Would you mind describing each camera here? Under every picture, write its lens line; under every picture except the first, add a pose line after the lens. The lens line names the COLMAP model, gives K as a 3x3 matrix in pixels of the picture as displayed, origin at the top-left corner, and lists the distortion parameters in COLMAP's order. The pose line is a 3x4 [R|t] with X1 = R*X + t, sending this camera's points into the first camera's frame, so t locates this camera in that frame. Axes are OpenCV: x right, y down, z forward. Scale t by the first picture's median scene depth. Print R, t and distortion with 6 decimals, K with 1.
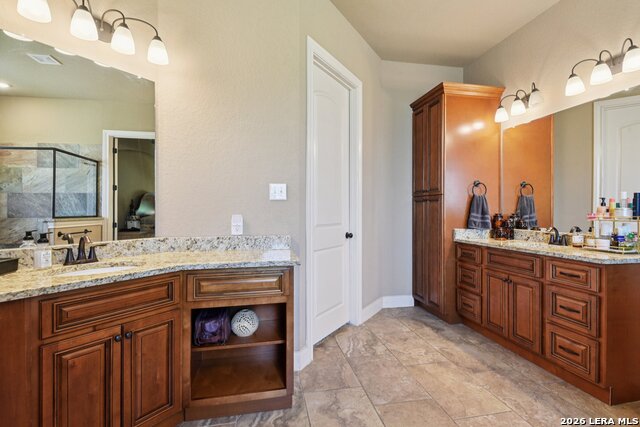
lens RADIAL K [[302.5, 0, 320.9], [0, 302.5, 211.5], [0, 0, 1]] dist [0.039204, -0.020577]
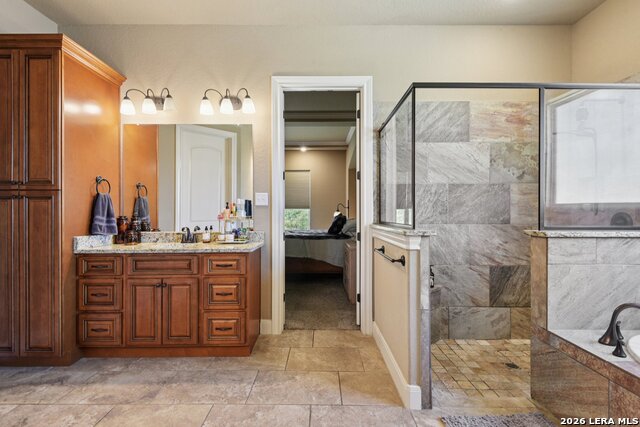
lens RADIAL K [[302.5, 0, 320.9], [0, 302.5, 211.5], [0, 0, 1]] dist [0.039204, -0.020577]
pose [[0.200071, 0.000313, 0.979781, -0.195817], [0.003611, 0.999993, -0.001056, -0.002709], [-0.979775, 0.003749, 0.200068, 0.262129]]
